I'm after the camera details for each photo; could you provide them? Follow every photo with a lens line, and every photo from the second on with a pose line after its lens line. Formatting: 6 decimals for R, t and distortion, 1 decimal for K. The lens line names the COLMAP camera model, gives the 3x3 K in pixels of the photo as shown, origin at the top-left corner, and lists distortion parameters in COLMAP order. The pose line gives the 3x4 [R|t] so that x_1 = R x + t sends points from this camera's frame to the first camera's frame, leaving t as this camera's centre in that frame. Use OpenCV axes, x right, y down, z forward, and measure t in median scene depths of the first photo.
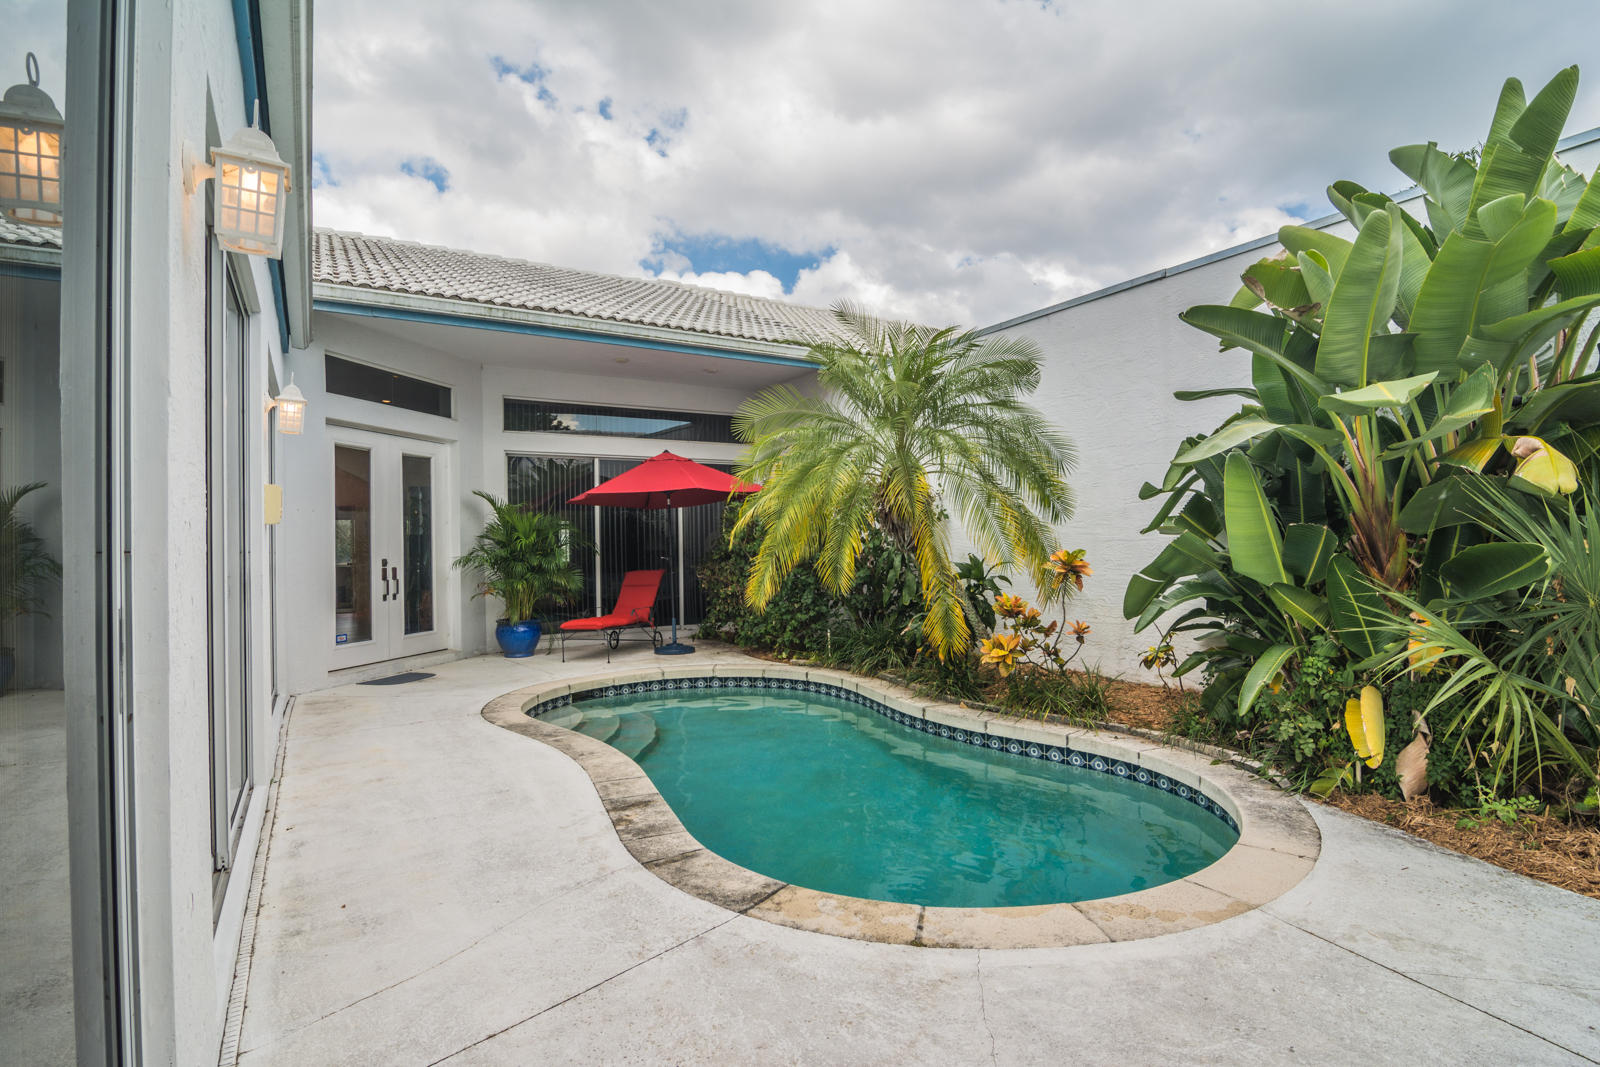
lens RADIAL K [[802.2, 0, 800.0], [0, 802.2, 533.5], [0, 0, 1]] dist [-0.014248, -0.001140]
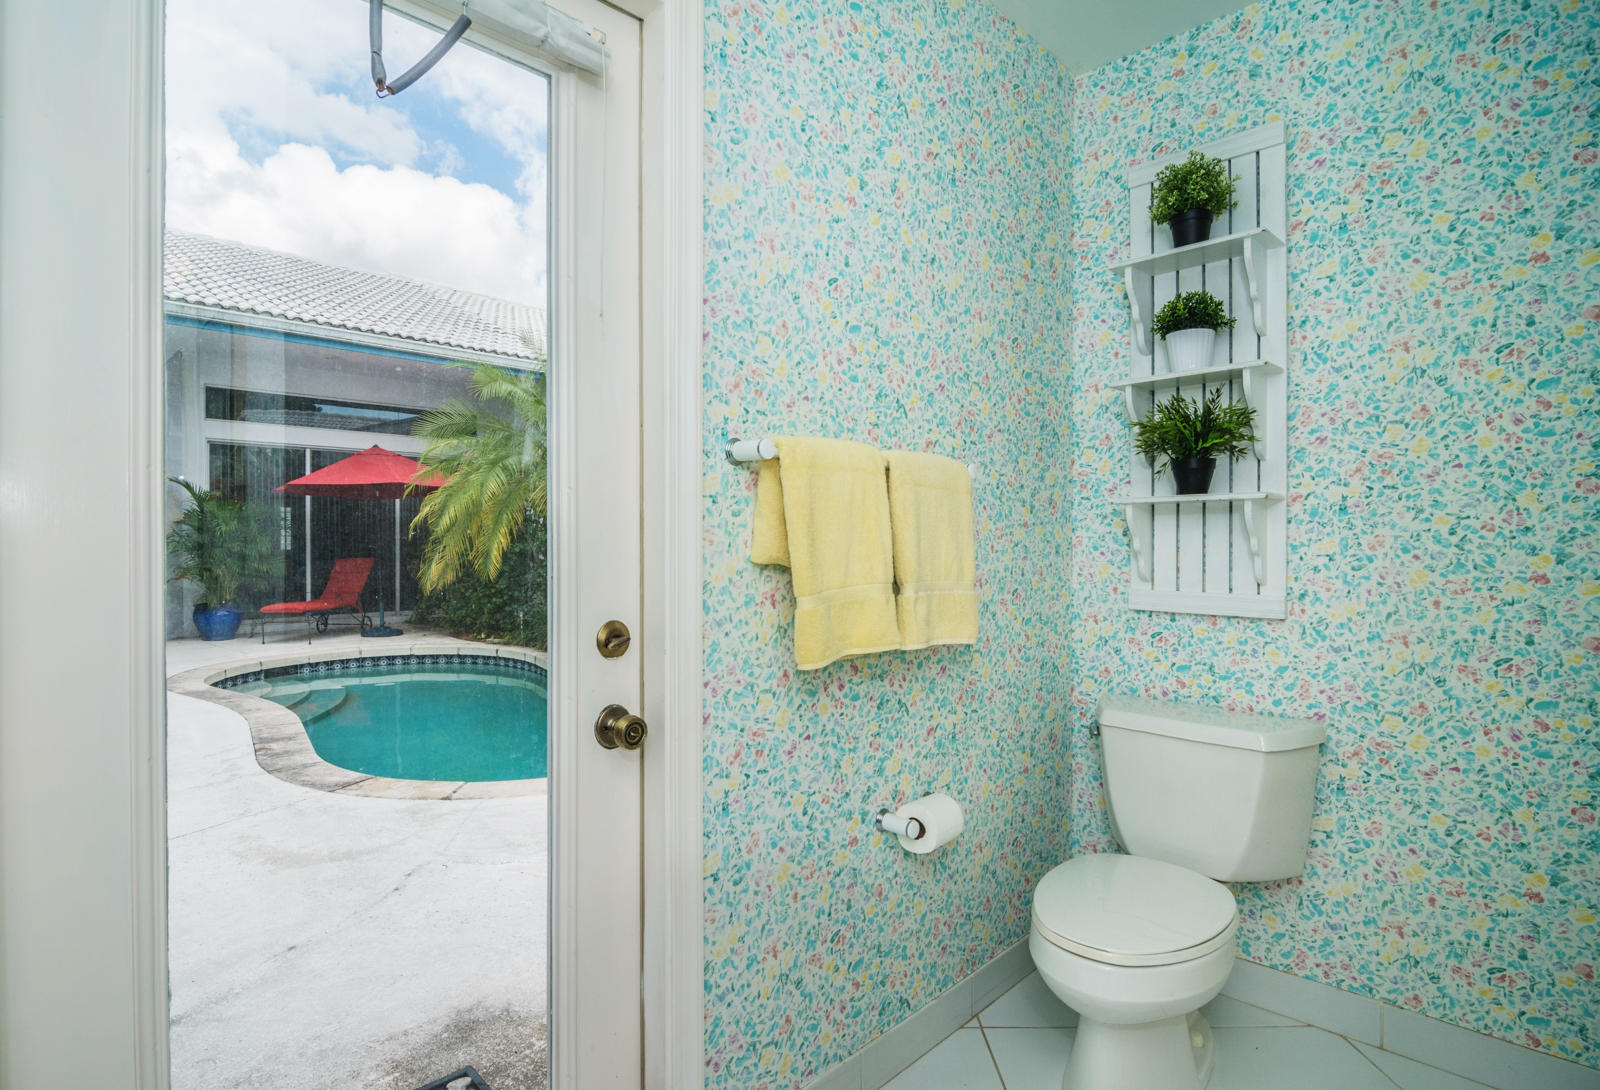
lens RADIAL K [[808.4, 0, 779.7], [0, 808.4, 543.0], [0, 0, 1]] dist [-0.021769, -0.000611]
pose [[0.971477, 0.017534, 0.236485, 0.166868], [-0.021787, 0.999644, 0.015384, -0.003460], [-0.236131, -0.020097, 0.971513, -0.262551]]
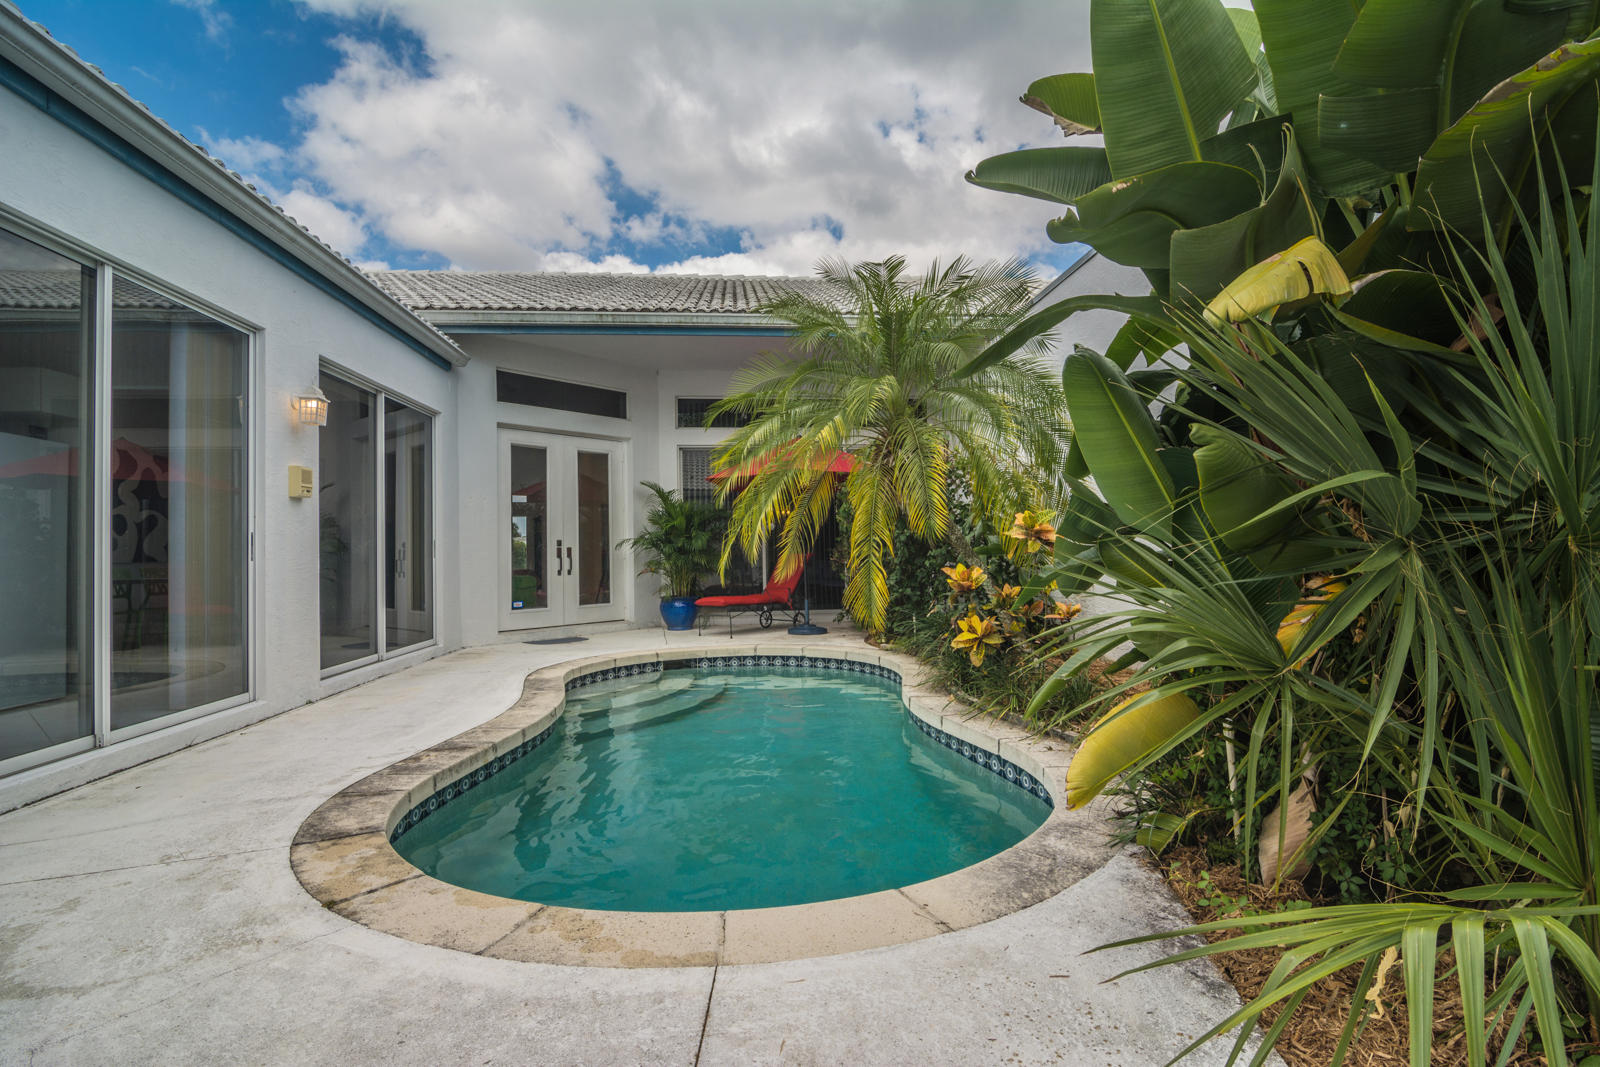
lens RADIAL K [[768.8, 0, 800.0], [0, 768.8, 533.5], [0, 0, 1]] dist [-0.010588, -0.000701]
pose [[0.897809, -0.007087, -0.440328, 0.432503], [0.006284, 0.999975, -0.003282, 0.040495], [0.440340, 0.000179, 0.897831, 0.192610]]
